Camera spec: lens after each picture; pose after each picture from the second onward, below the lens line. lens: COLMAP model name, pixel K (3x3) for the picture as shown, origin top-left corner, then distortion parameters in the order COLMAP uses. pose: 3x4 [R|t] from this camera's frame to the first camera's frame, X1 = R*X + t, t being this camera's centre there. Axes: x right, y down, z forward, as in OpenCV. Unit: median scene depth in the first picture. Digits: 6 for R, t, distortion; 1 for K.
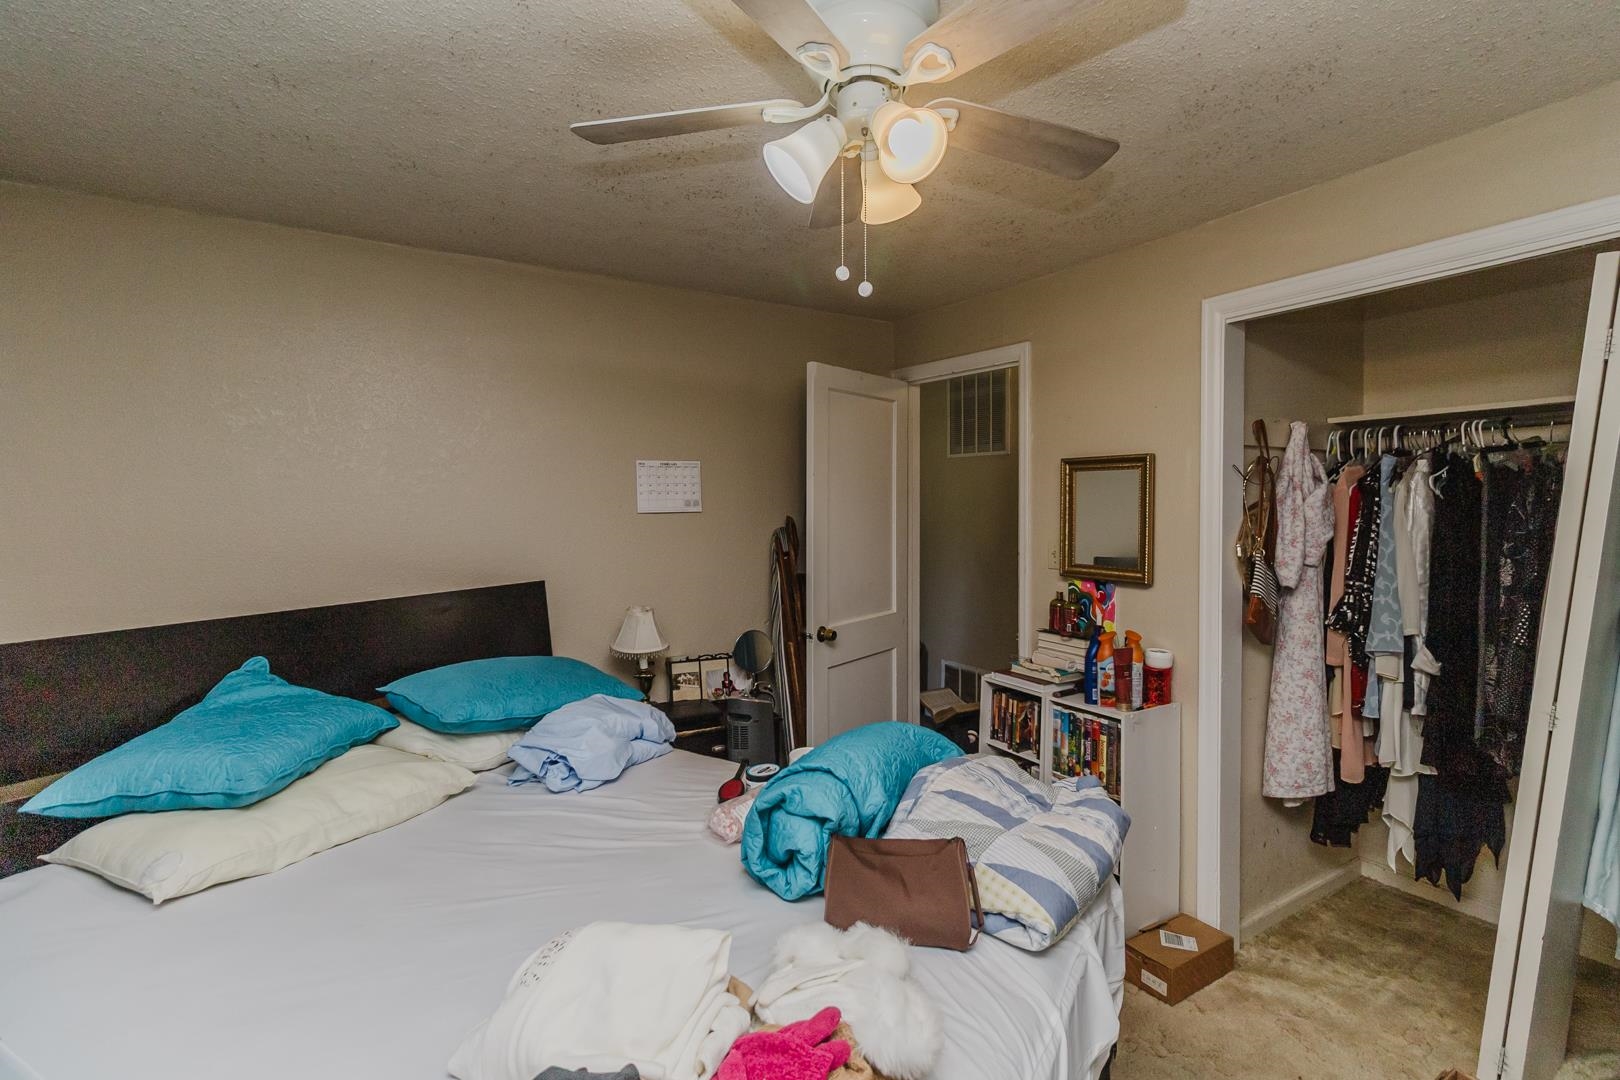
lens RADIAL K [[739.9, 0, 812.6], [0, 739.9, 519.2], [0, 0, 1]] dist [-0.003394, -0.000222]
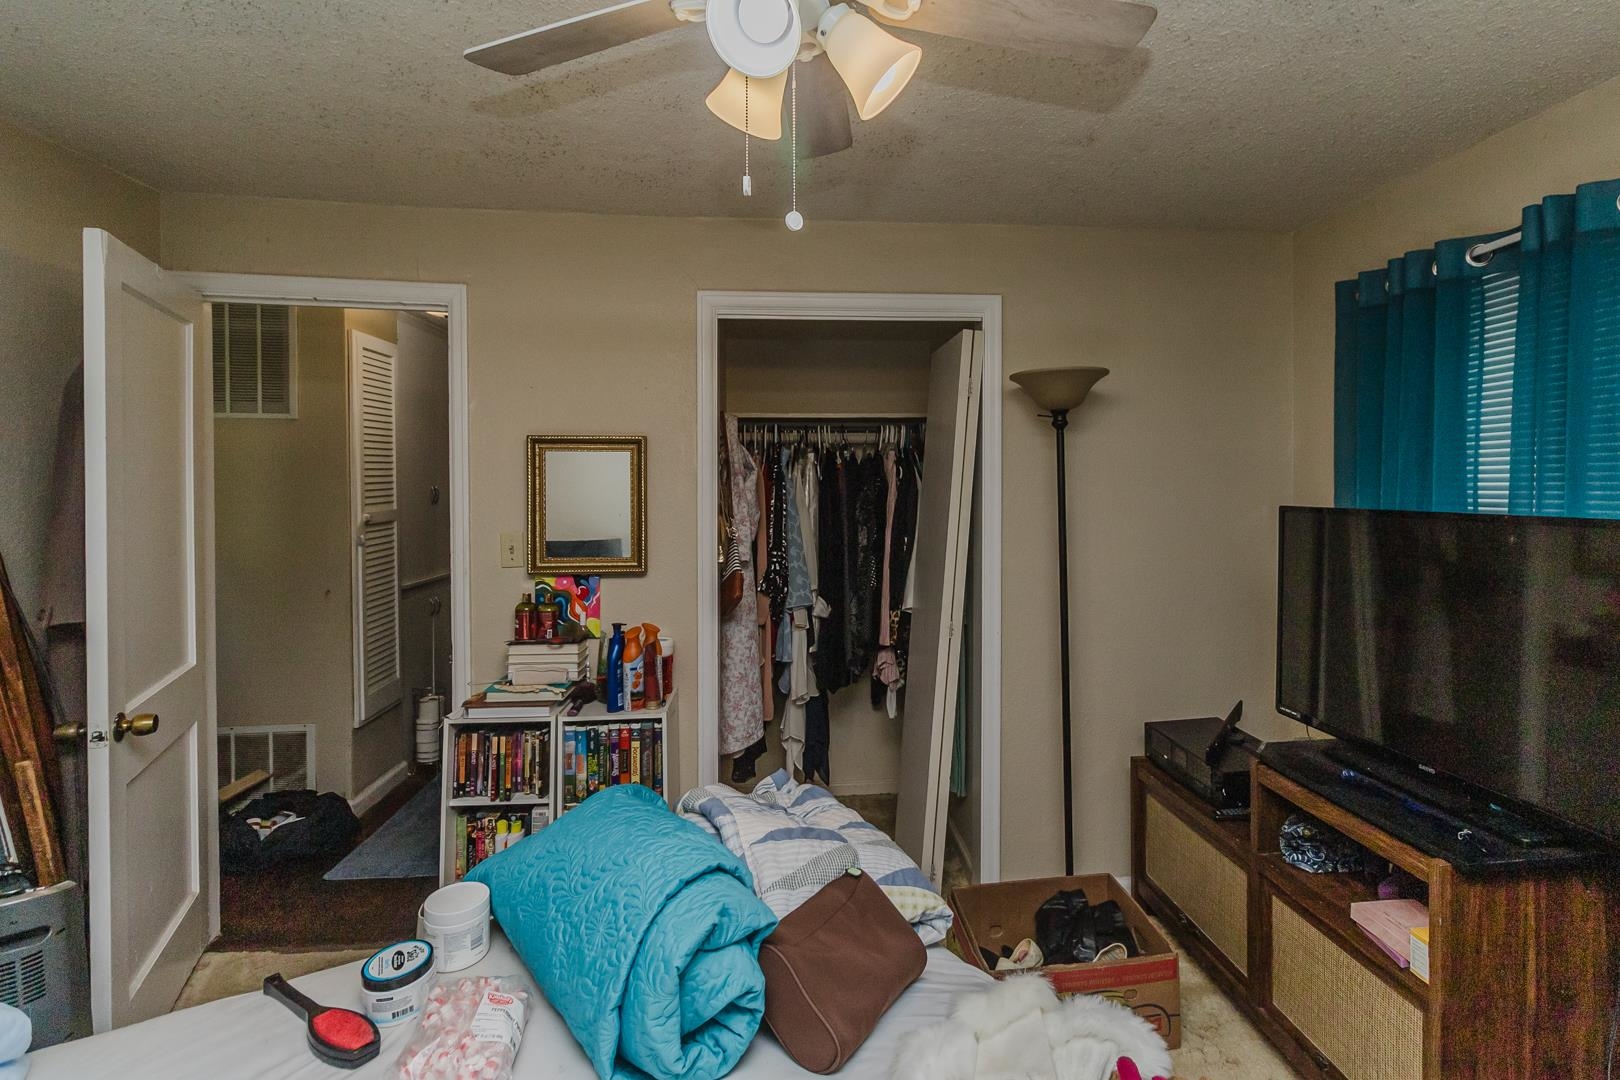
lens RADIAL K [[806.6, 0, 812.8], [0, 806.6, 488.8], [0, 0, 1]] dist [-0.001657, 0.000391]
pose [[0.432164, -0.009477, 0.901745, -0.398651], [0.019270, 0.999814, 0.001272, -0.018153], [-0.901589, 0.016827, 0.432266, 0.350558]]
